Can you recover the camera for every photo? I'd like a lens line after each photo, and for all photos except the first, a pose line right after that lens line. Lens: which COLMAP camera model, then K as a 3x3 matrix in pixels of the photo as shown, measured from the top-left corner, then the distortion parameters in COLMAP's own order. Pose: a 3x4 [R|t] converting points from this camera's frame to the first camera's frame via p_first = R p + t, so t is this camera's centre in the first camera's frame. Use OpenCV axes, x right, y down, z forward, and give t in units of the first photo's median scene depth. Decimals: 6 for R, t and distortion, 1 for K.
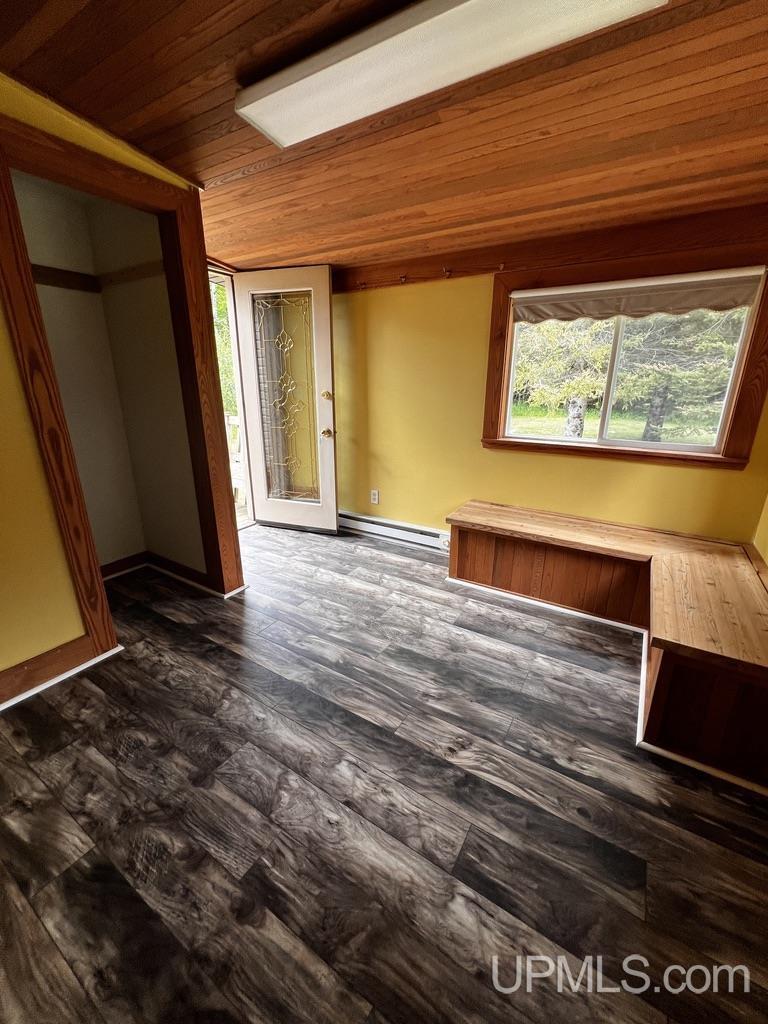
lens RADIAL K [[412.7, 0, 387.6], [0, 412.7, 510.8], [0, 0, 1]] dist [-0.001934, -0.000084]
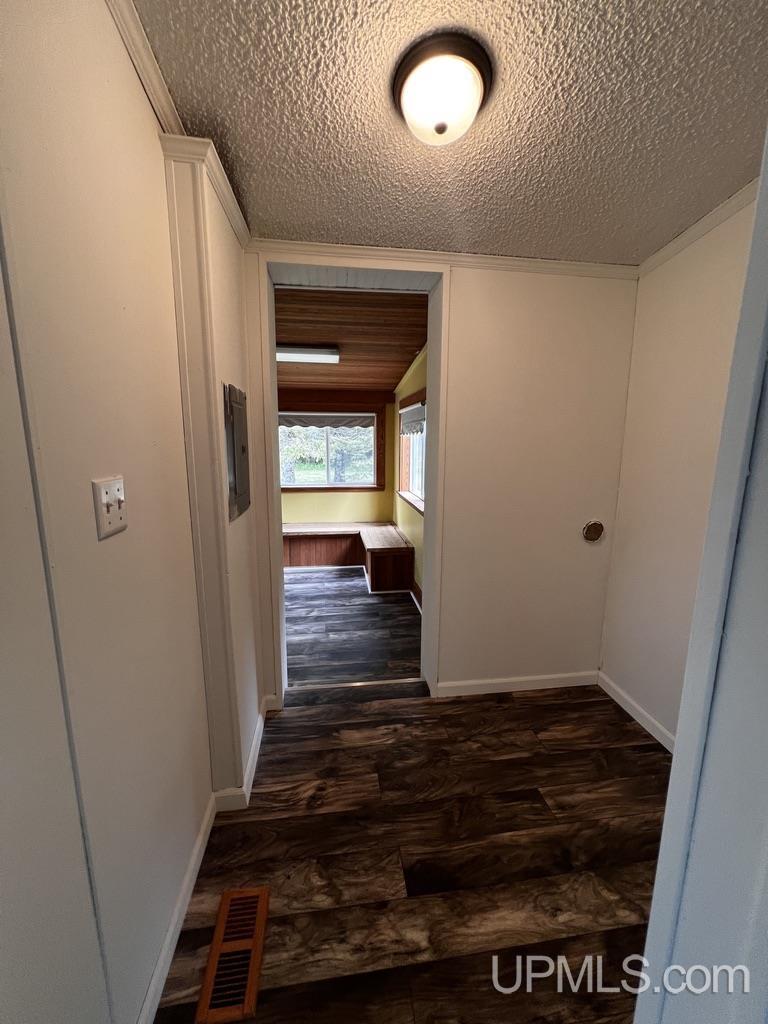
lens RADIAL K [[409.8, 0, 386.5], [0, 409.8, 509.7], [0, 0, 1]] dist [-0.004417, 0.000431]
pose [[0.771008, -0.111406, 0.627005, -0.918388], [0.190746, 0.979775, -0.060468, 0.228169], [-0.607588, 0.166220, 0.776665, -1.221227]]
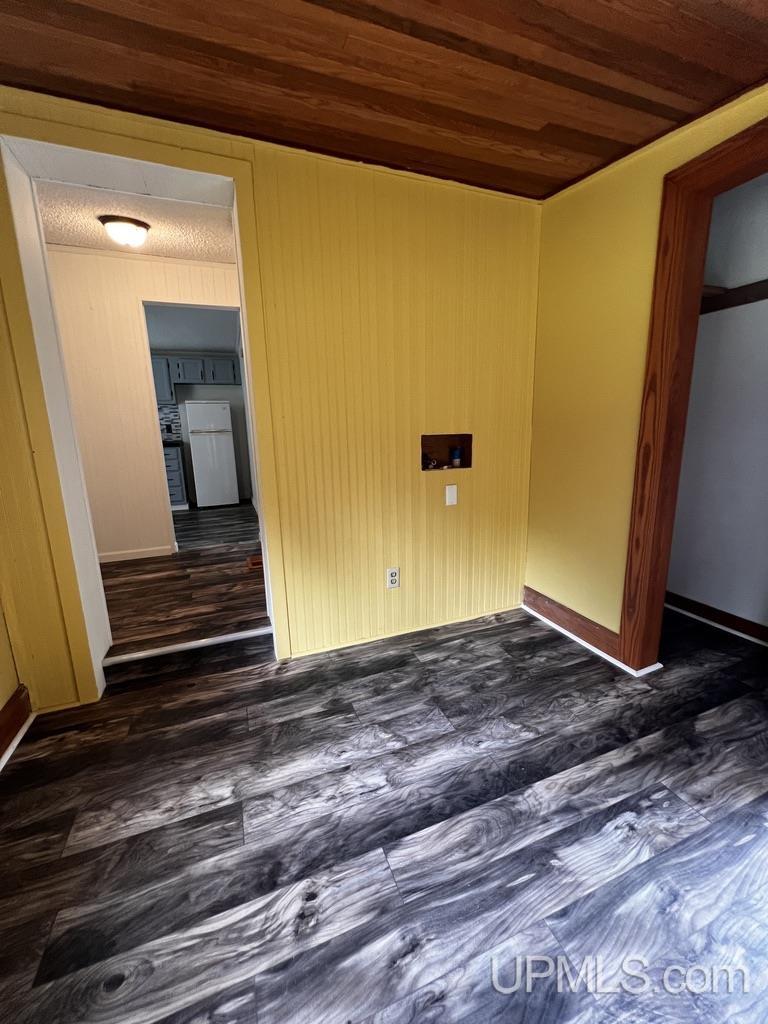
lens RADIAL K [[413.2, 0, 386.5], [0, 413.2, 507.1], [0, 0, 1]] dist [-0.001996, 0.000434]
pose [[-0.599351, 0.165265, -0.783240, 0.536558], [-0.221789, 0.905865, 0.360857, -0.327341], [0.769147, 0.389994, -0.506278, 1.221646]]
